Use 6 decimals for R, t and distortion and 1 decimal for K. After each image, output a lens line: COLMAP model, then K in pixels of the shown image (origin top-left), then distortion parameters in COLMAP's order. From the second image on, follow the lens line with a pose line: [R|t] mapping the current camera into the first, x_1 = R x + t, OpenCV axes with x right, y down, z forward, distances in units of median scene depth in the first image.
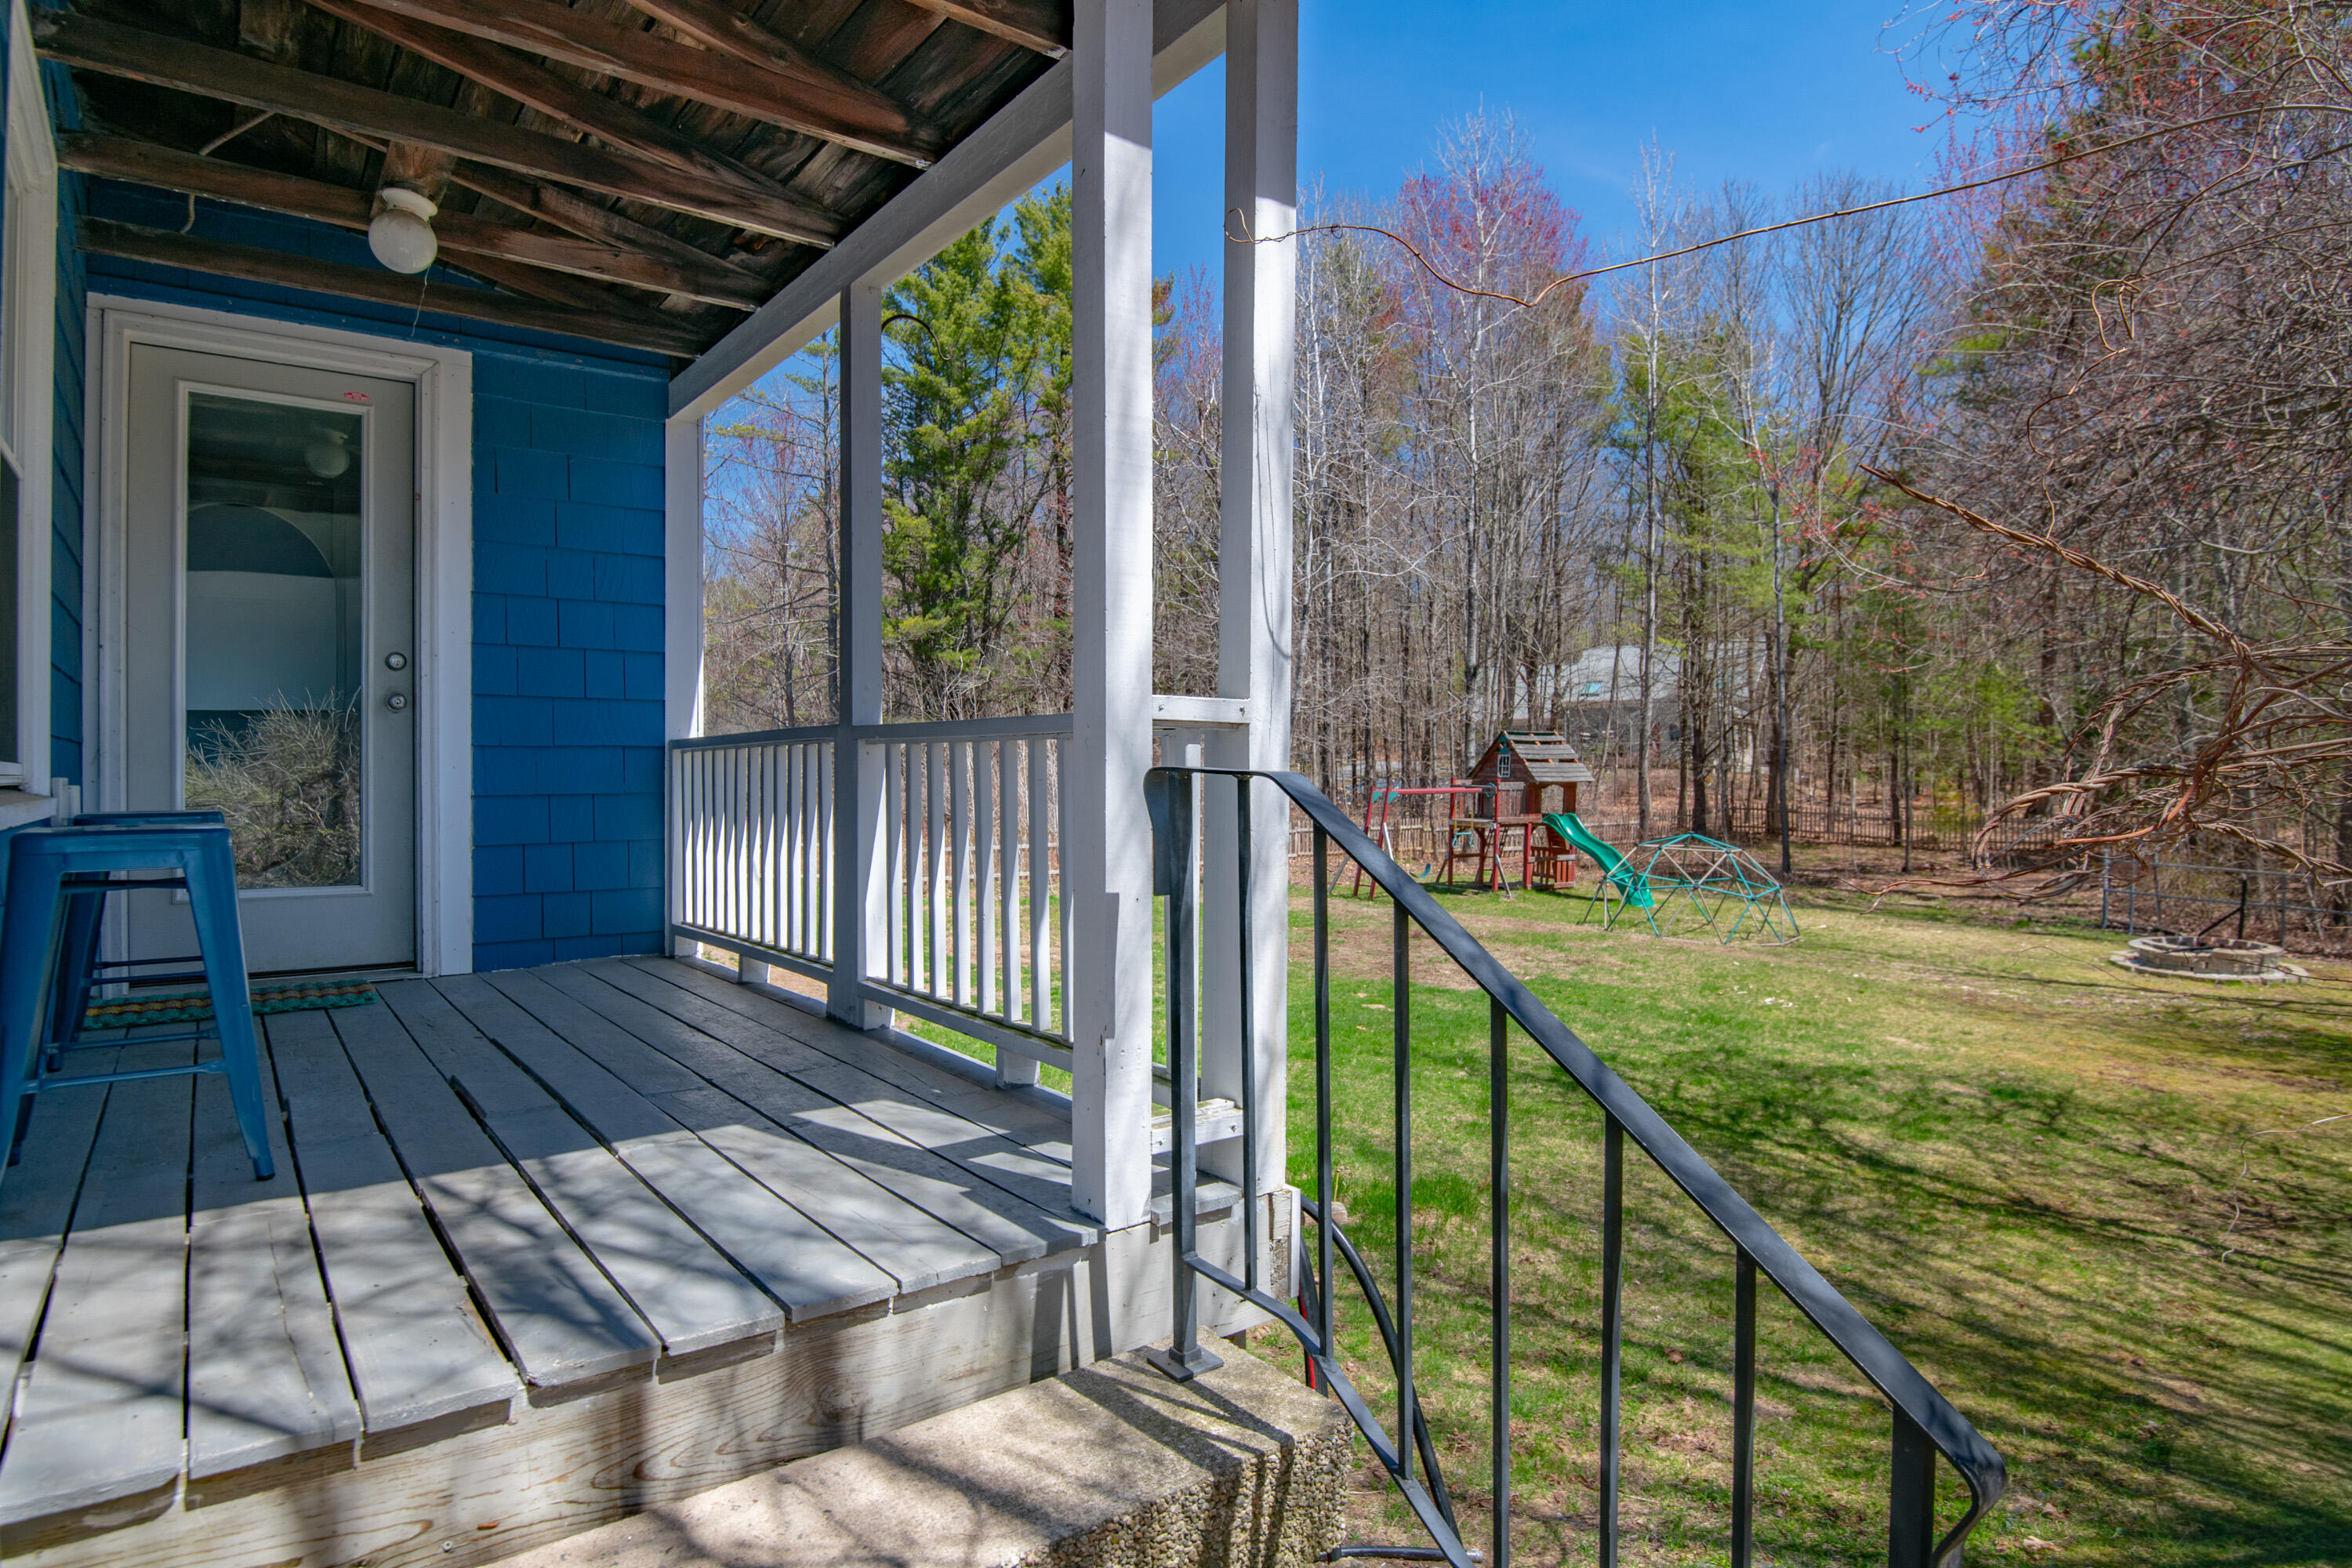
lens RADIAL K [[1289.6, 0, 1176.0], [0, 1289.6, 784.0], [0, 0, 1]] dist [0.012196, -0.034770]
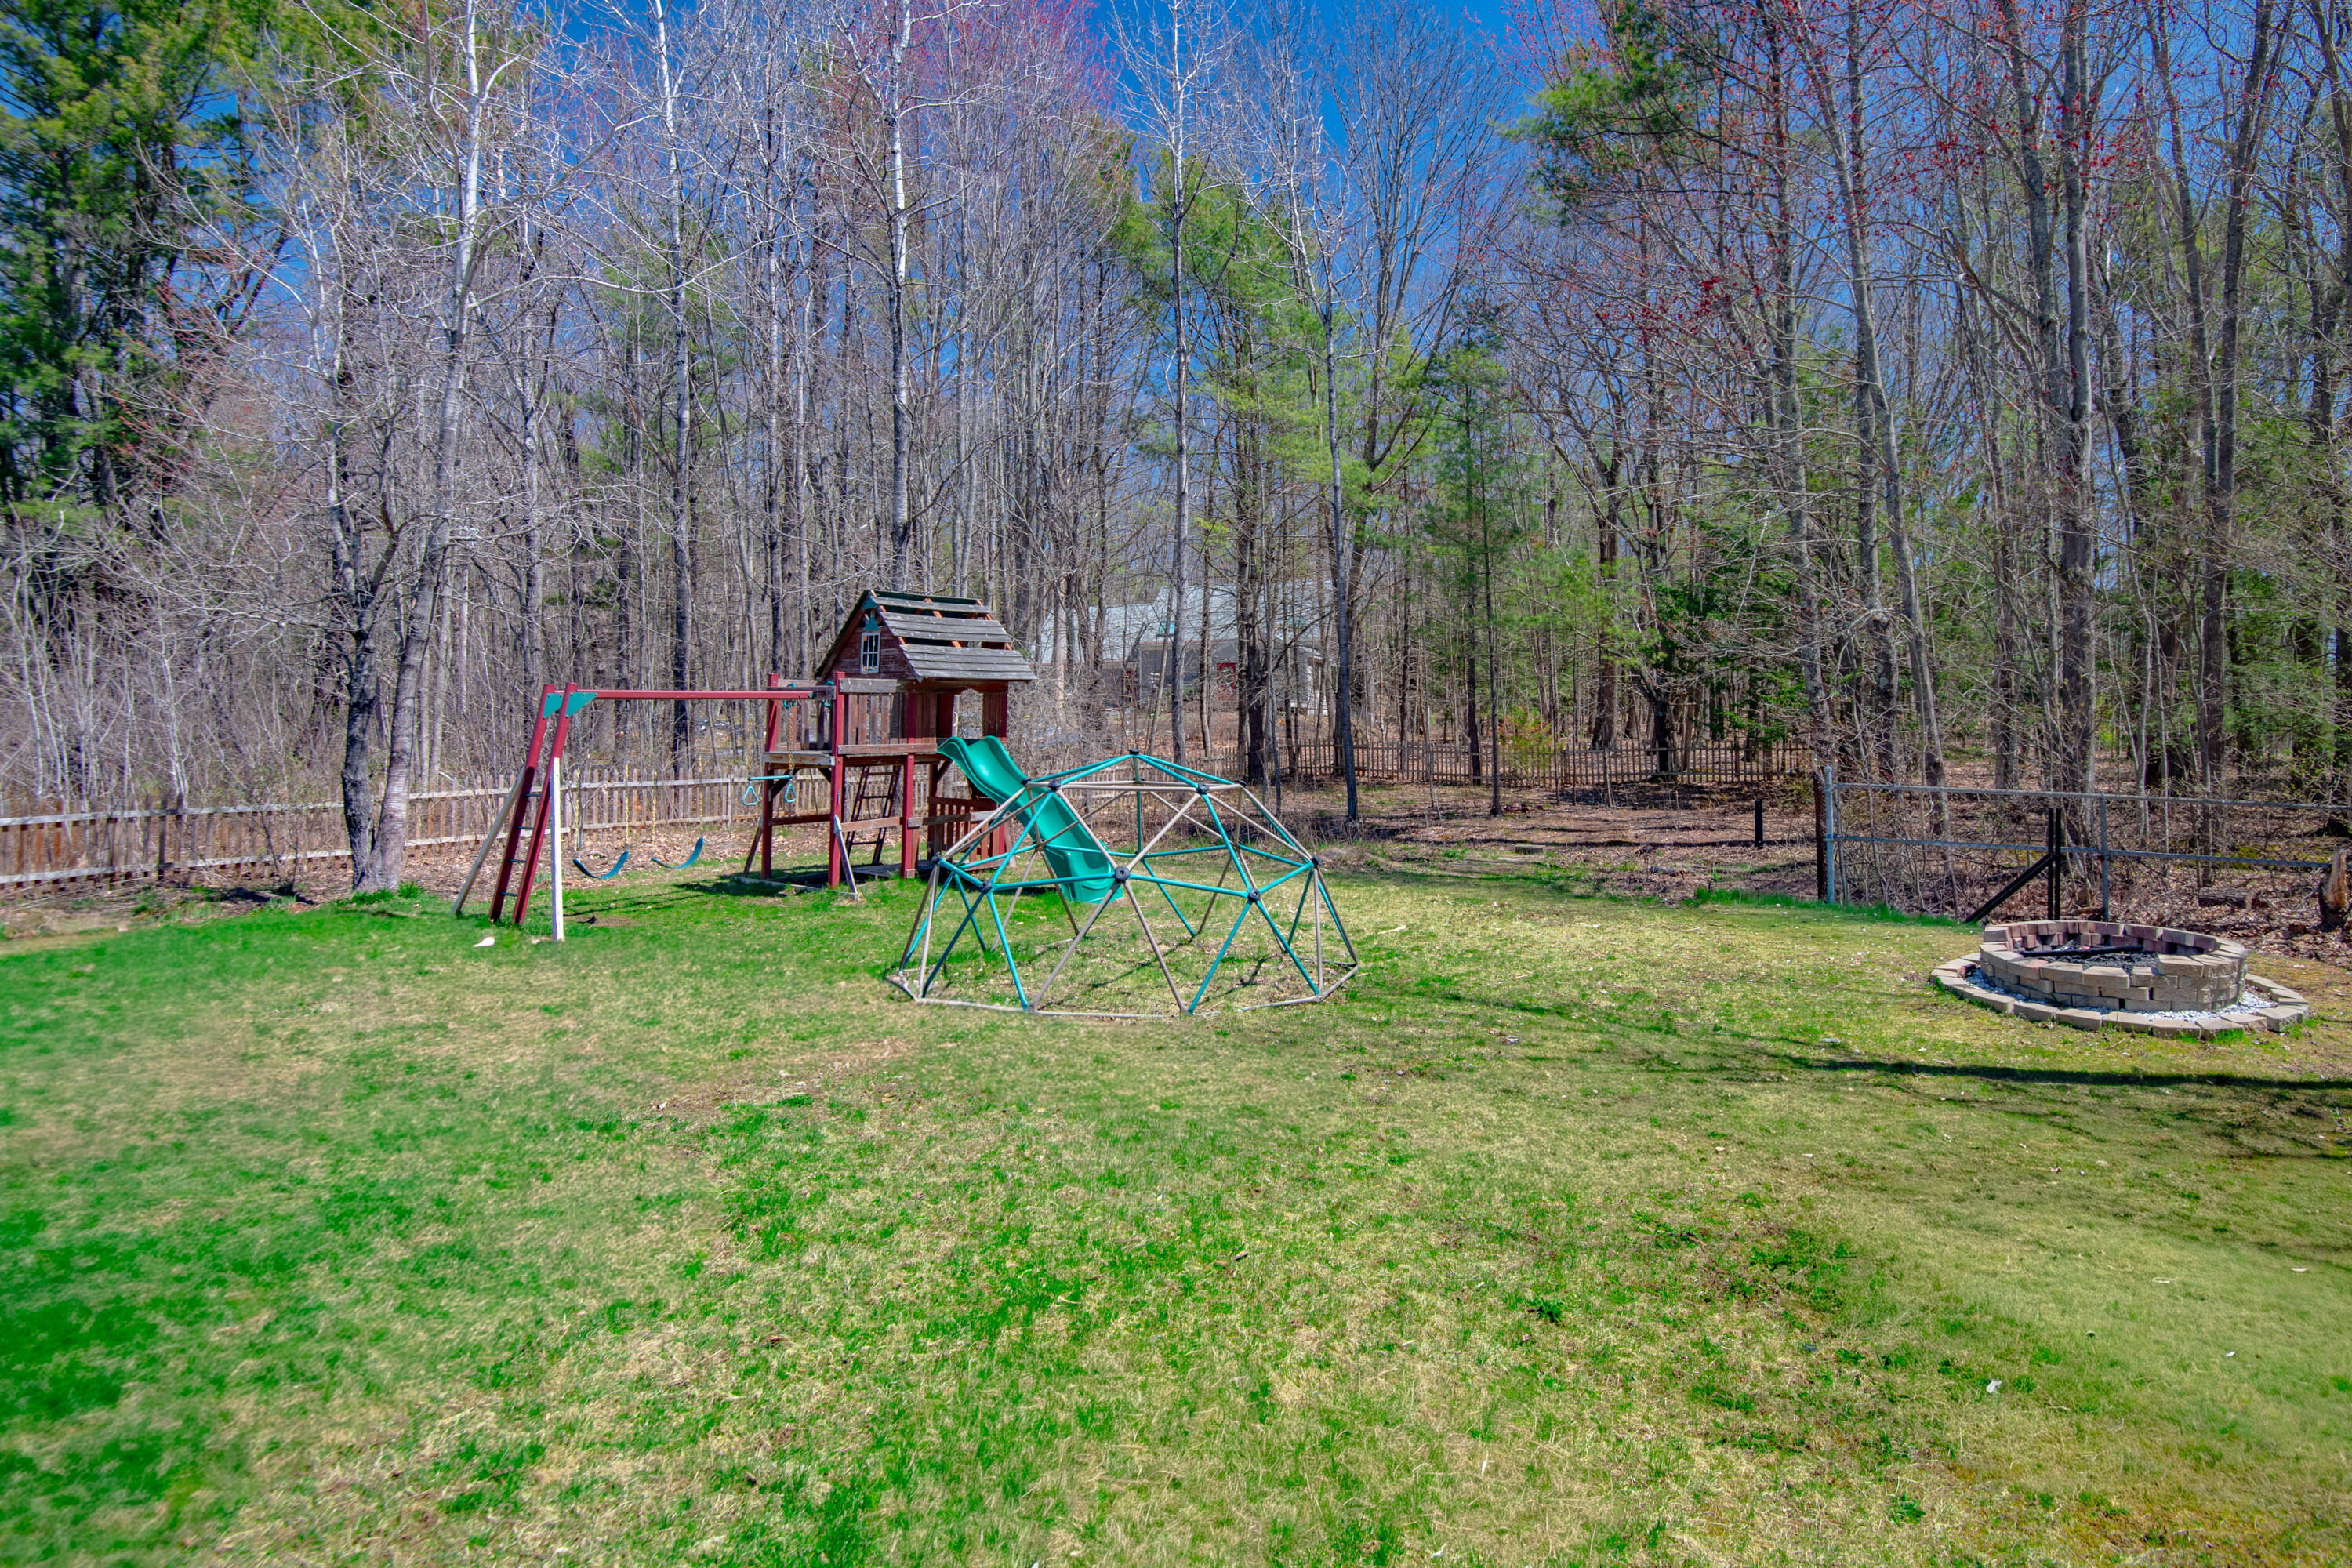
lens RADIAL K [[1424.1, 0, 1176.0], [0, 1424.1, 784.0], [0, 0, 1]] dist [0.004112, -0.042240]
pose [[0.951320, -0.033572, 0.306369, 0.120021], [0.024480, 0.999140, 0.033474, 0.015778], [-0.307230, -0.024345, 0.951324, 0.239655]]
